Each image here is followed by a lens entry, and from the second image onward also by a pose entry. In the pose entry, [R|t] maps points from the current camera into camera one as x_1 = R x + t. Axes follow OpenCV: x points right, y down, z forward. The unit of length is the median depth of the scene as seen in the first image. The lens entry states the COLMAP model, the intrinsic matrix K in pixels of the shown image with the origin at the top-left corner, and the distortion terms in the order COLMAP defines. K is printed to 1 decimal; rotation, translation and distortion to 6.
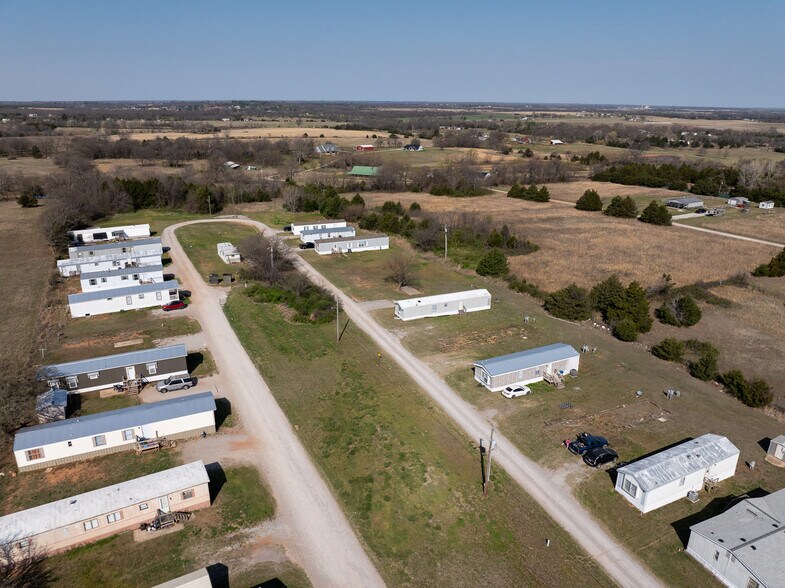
lens RADIAL K [[552.2, 0, 395.3], [0, 552.2, 290.8], [0, 0, 1]] dist [-0.040497, 0.003383]
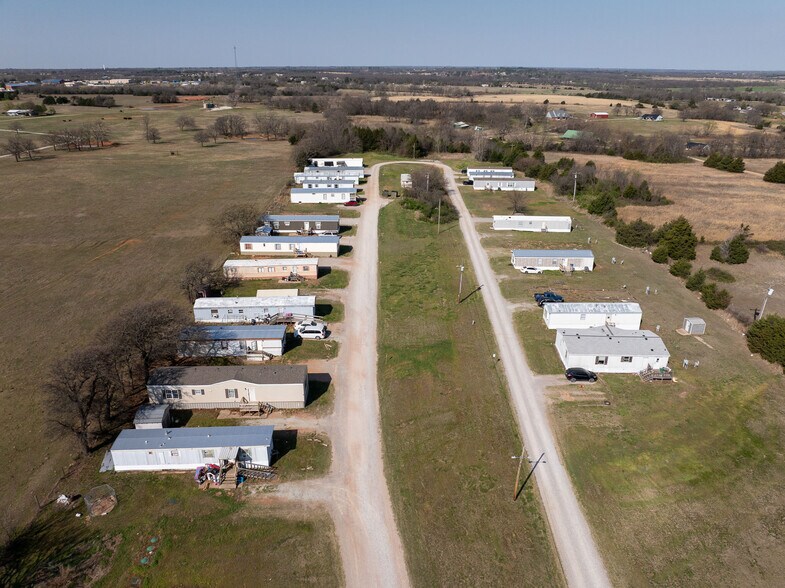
lens RADIAL K [[555.5, 0, 395.8], [0, 555.5, 292.2], [0, 0, 1]] dist [-0.039325, 0.003206]
pose [[0.898495, 0.160536, -0.408576, 0.355299], [-0.138302, 0.986854, 0.083610, 0.118180], [0.416628, -0.018616, 0.908887, -0.326985]]
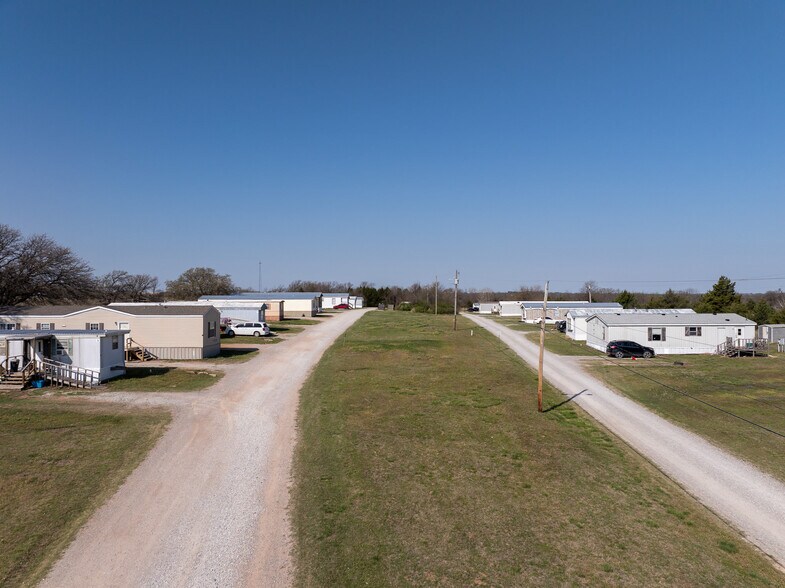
lens RADIAL K [[552.2, 0, 395.3], [0, 552.2, 290.8], [0, 0, 1]] dist [-0.040497, 0.003383]
pose [[0.885508, -0.013127, -0.464438, 0.337590], [-0.143417, 0.943066, -0.300098, 0.365111], [0.441935, 0.332347, 0.833210, -0.091736]]
